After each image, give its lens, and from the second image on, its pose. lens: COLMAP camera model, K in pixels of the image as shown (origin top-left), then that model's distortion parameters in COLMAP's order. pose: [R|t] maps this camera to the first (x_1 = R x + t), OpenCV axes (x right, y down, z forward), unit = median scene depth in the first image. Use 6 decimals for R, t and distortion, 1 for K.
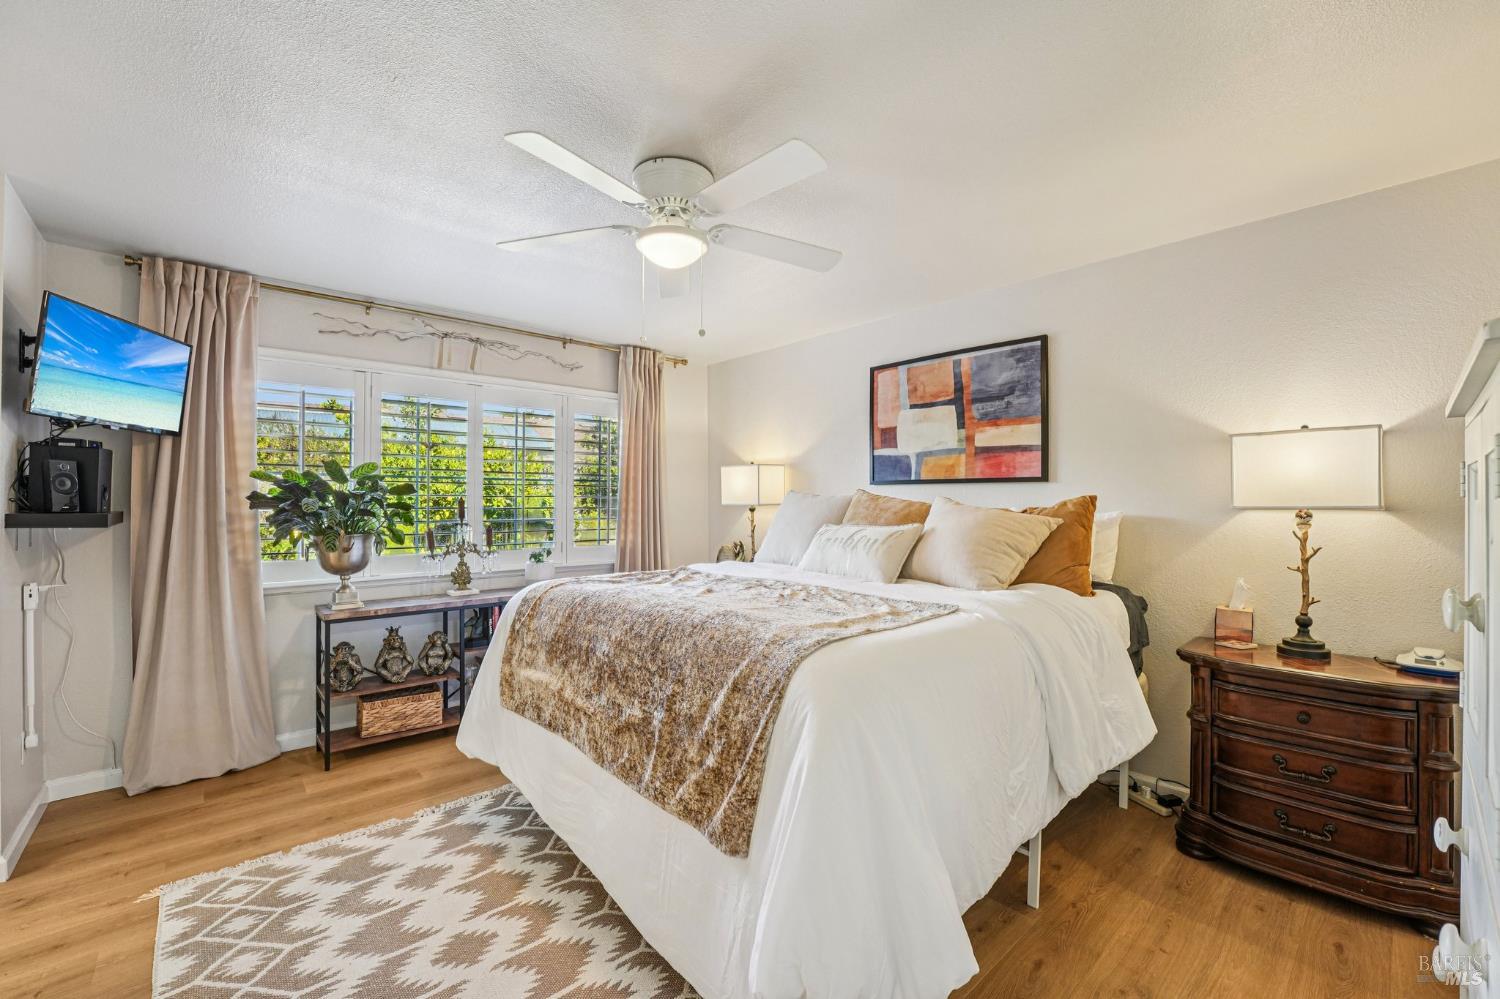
lens RADIAL K [[612.4, 0, 740.8], [0, 612.4, 499.7], [0, 0, 1]] dist [-0.022191, 0.000297]
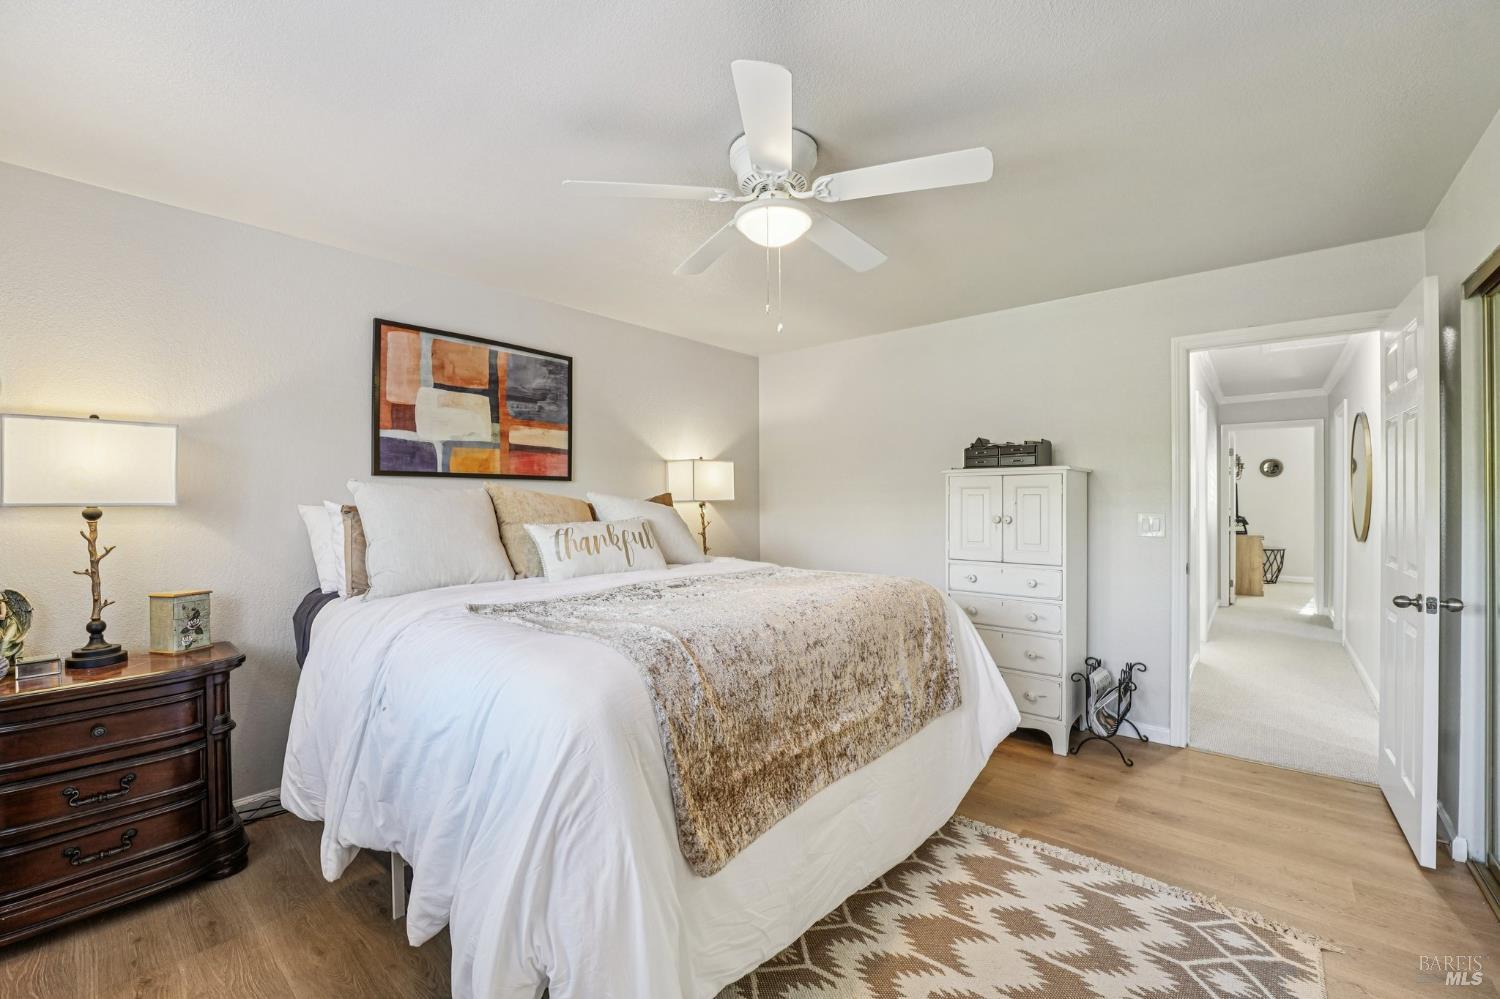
lens RADIAL K [[612.4, 0, 740.8], [0, 612.4, 499.7], [0, 0, 1]] dist [-0.022191, 0.000297]
pose [[-0.120564, -0.002832, 0.992701, -0.650446], [-0.001327, 0.999995, 0.002692, 0.002918], [-0.992705, -0.000993, -0.120567, 0.731733]]
